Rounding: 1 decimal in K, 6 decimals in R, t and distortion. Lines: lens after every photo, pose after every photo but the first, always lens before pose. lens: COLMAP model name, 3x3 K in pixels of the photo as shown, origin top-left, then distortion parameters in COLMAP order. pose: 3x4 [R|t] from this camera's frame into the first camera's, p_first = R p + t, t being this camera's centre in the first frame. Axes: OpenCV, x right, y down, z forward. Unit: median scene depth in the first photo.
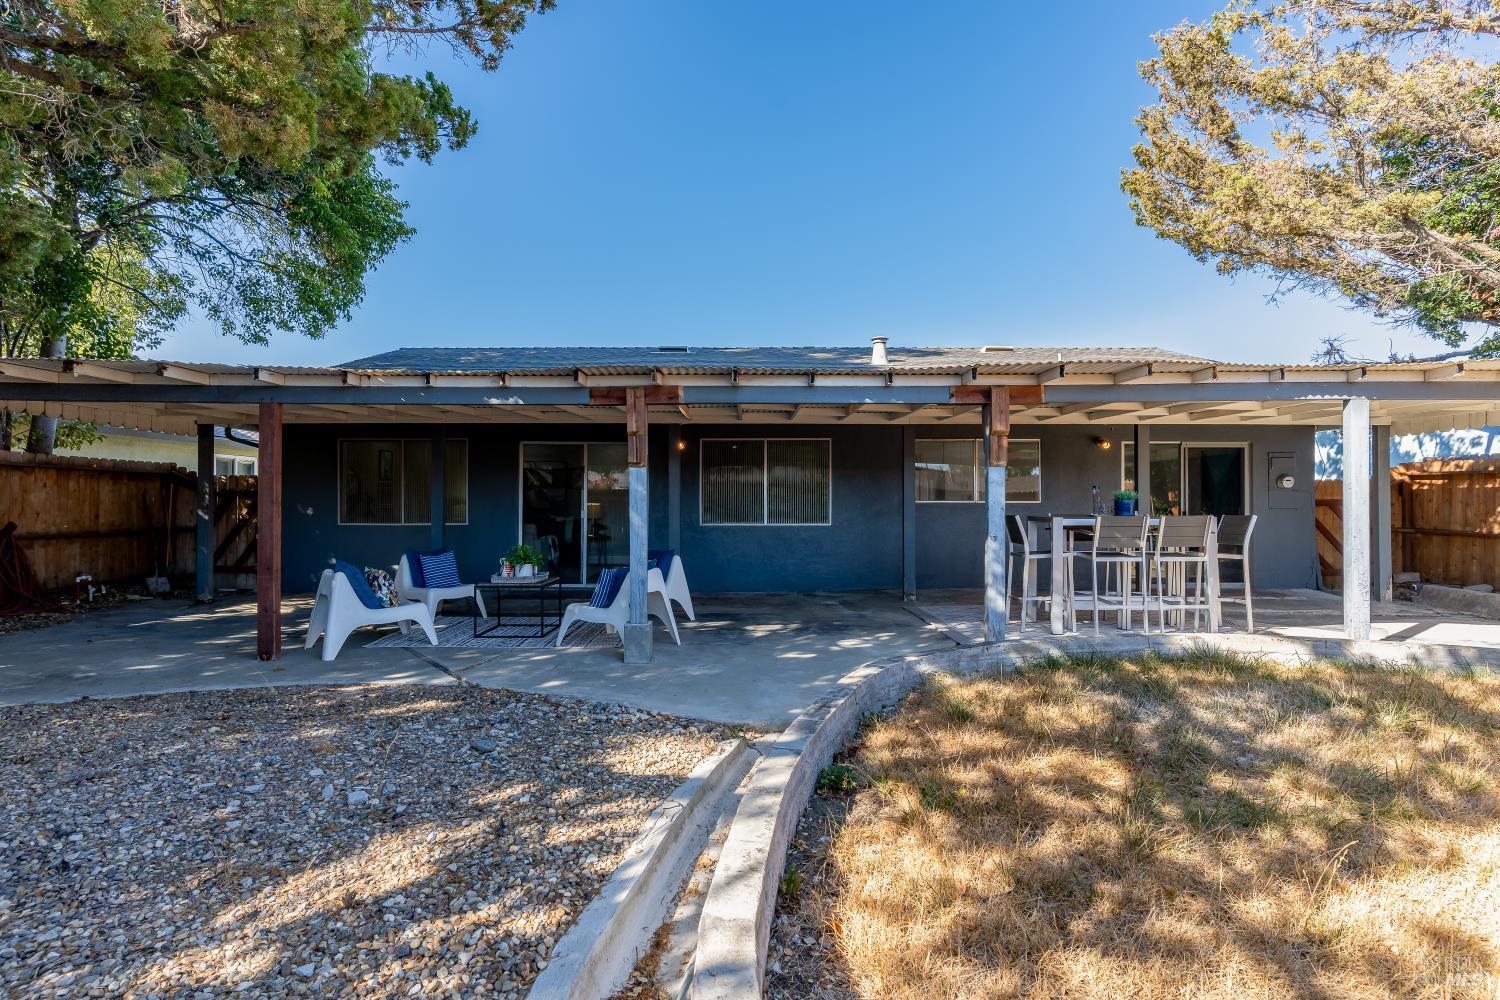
lens RADIAL K [[723.7, 0, 743.4], [0, 723.7, 499.7], [0, 0, 1]] dist [-0.000194, 0.000550]
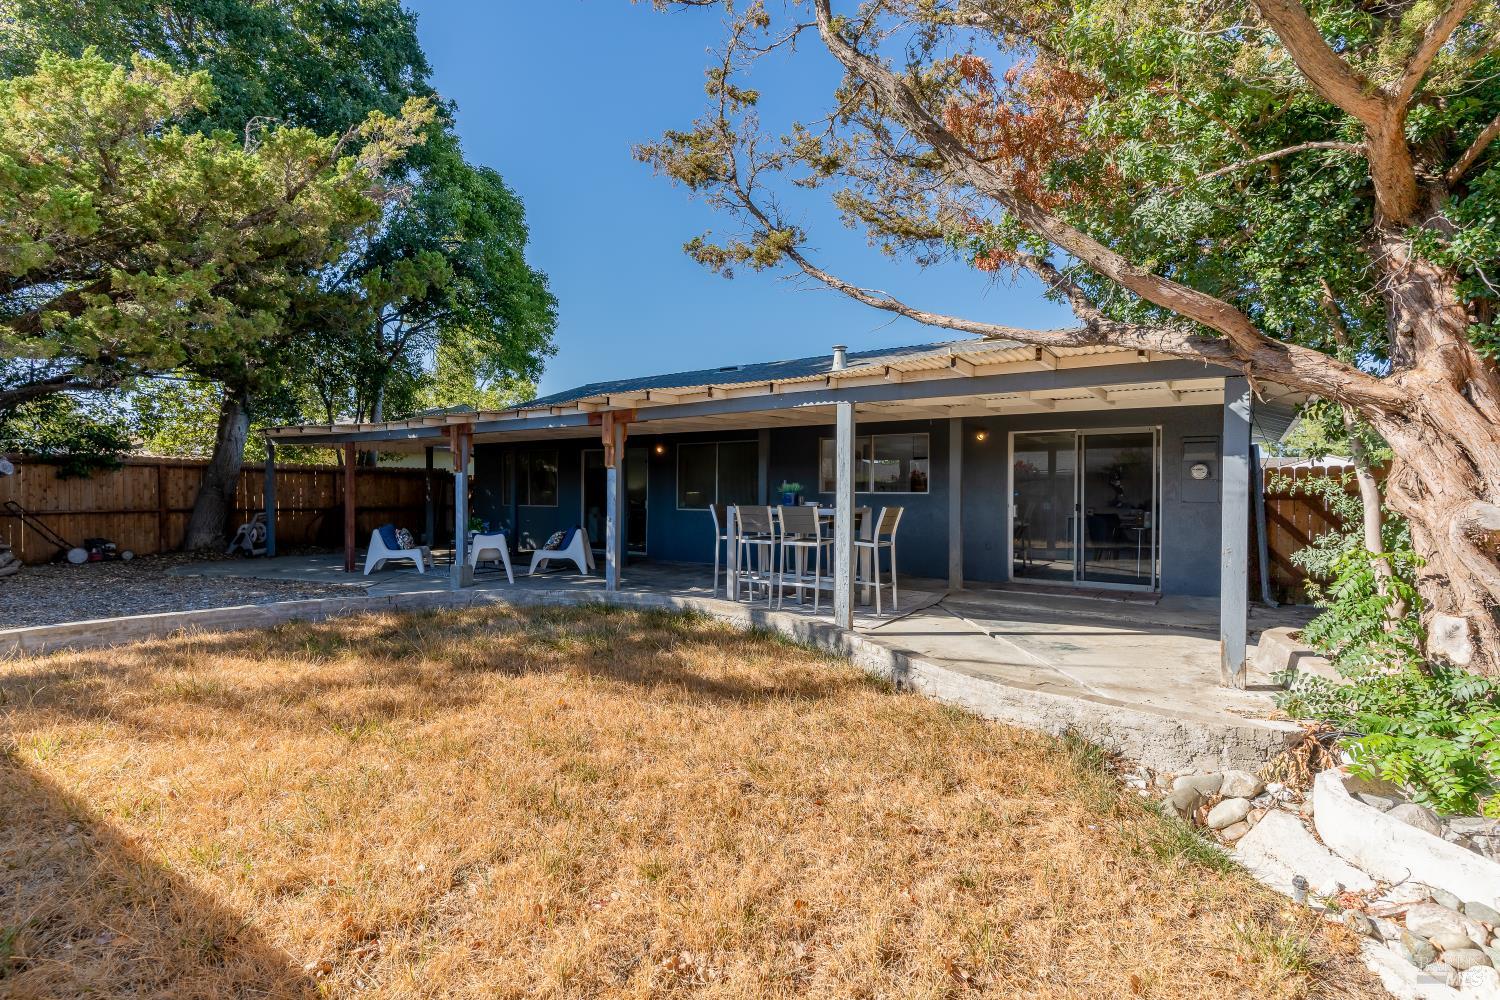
lens RADIAL K [[707.1, 0, 742.4], [0, 707.1, 503.5], [0, 0, 1]] dist [0.001575, 0.000693]
pose [[0.825815, 0.013416, -0.563781, 0.839050], [-0.000224, 0.999725, 0.023463, -0.006975], [0.563941, -0.019250, 0.825591, 0.008640]]
